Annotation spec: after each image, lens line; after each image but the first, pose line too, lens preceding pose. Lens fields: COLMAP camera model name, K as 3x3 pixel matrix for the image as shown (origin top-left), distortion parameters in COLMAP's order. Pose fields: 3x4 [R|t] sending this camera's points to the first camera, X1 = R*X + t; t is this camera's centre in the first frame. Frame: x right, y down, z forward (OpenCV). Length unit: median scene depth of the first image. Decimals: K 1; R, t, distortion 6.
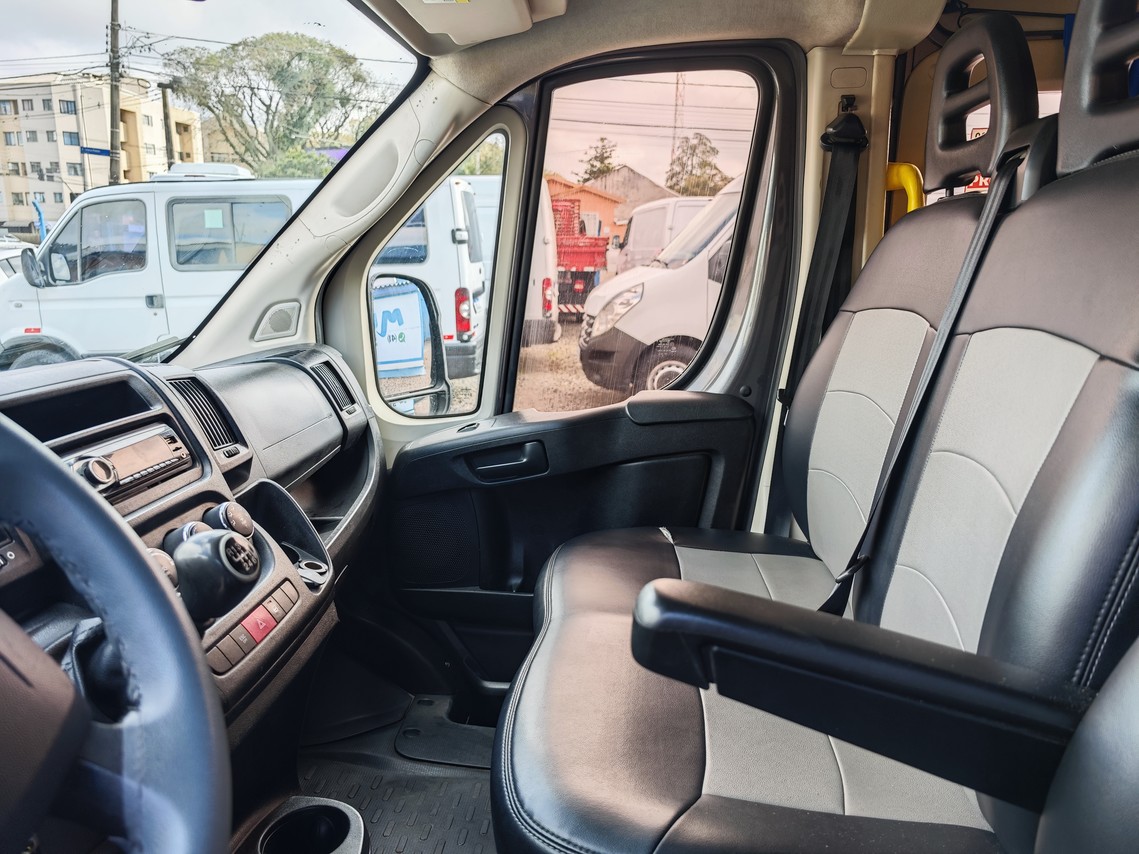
lens RADIAL K [[887.8, 0, 569.5], [0, 887.8, 427.0], [0, 0, 1]] dist [0.030106, -0.038309]
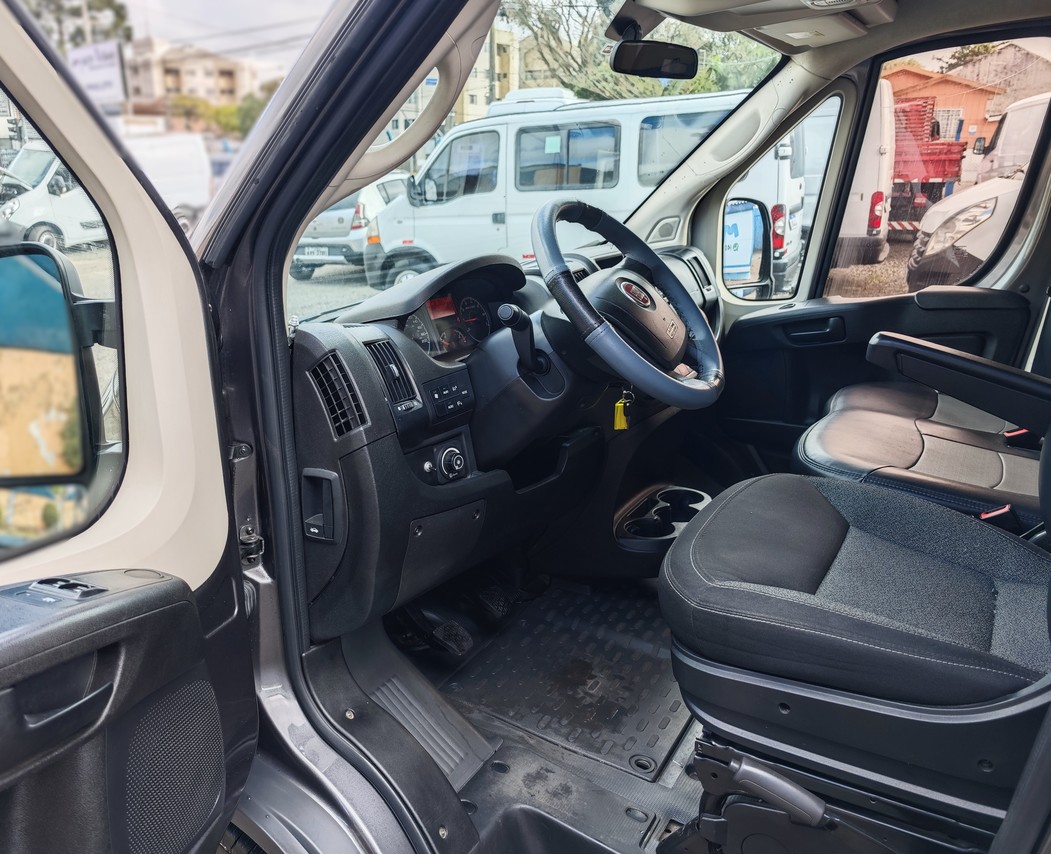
lens RADIAL K [[895.0, 0, 387.5], [0, 895.0, 426.7], [0, 0, 1]] dist [0.000473, -0.003531]
pose [[0.869994, 0.111648, -0.480256, 0.008187], [-0.068574, 0.991958, 0.106384, 0.016902], [0.488271, -0.059620, 0.870653, -0.118698]]
